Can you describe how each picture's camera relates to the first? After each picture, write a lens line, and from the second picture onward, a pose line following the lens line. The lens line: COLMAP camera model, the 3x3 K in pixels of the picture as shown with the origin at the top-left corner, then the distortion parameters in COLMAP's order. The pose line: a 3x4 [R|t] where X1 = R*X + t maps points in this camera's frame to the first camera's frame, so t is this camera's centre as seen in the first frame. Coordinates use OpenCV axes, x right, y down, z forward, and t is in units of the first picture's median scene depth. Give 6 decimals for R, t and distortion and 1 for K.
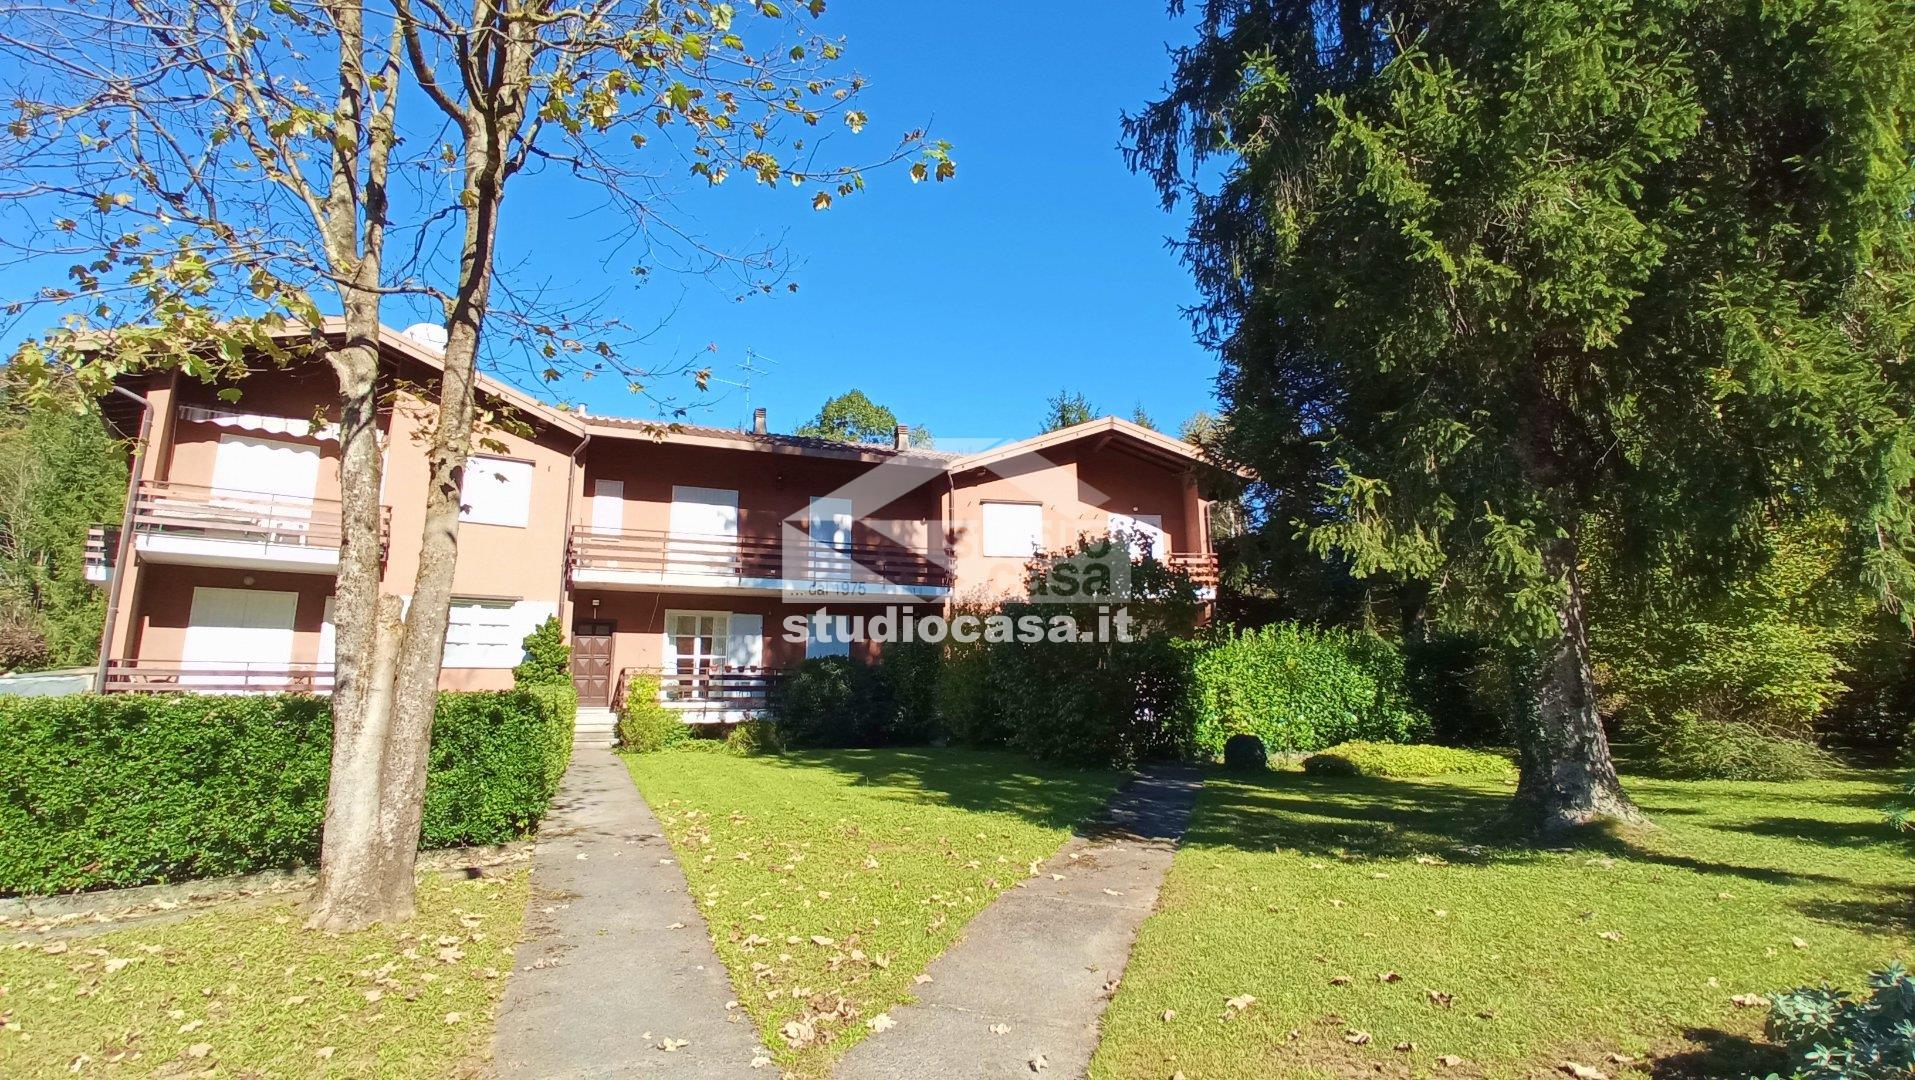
lens RADIAL K [[865.6, 0, 959.0], [0, 865.6, 530.3], [0, 0, 1]] dist [-0.042577, 0.017858]
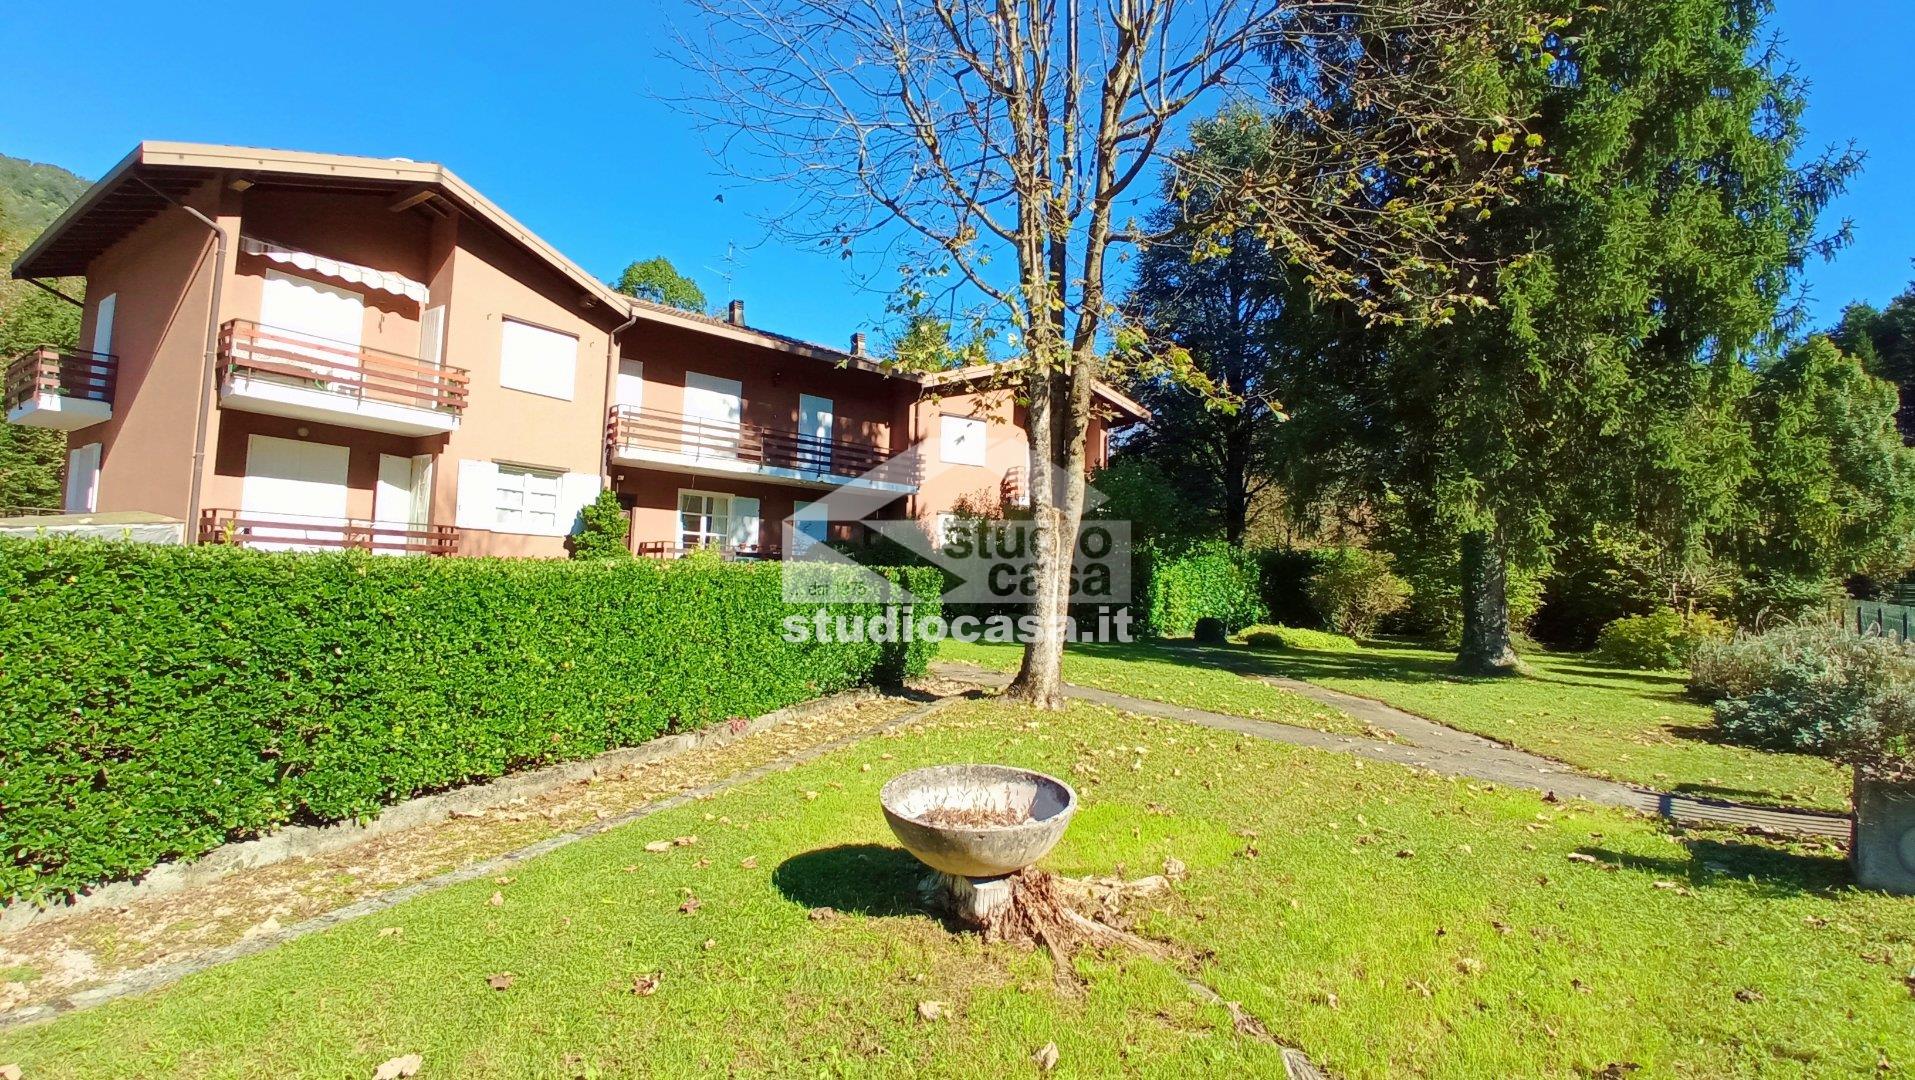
lens RADIAL K [[865.6, 0, 959.0], [0, 865.6, 530.3], [0, 0, 1]] dist [-0.042577, 0.017858]
pose [[0.939895, 0.062966, 0.335608, -0.389218], [-0.106131, 0.988041, 0.111853, -0.013372], [-0.324551, -0.140748, 0.935338, -0.125381]]
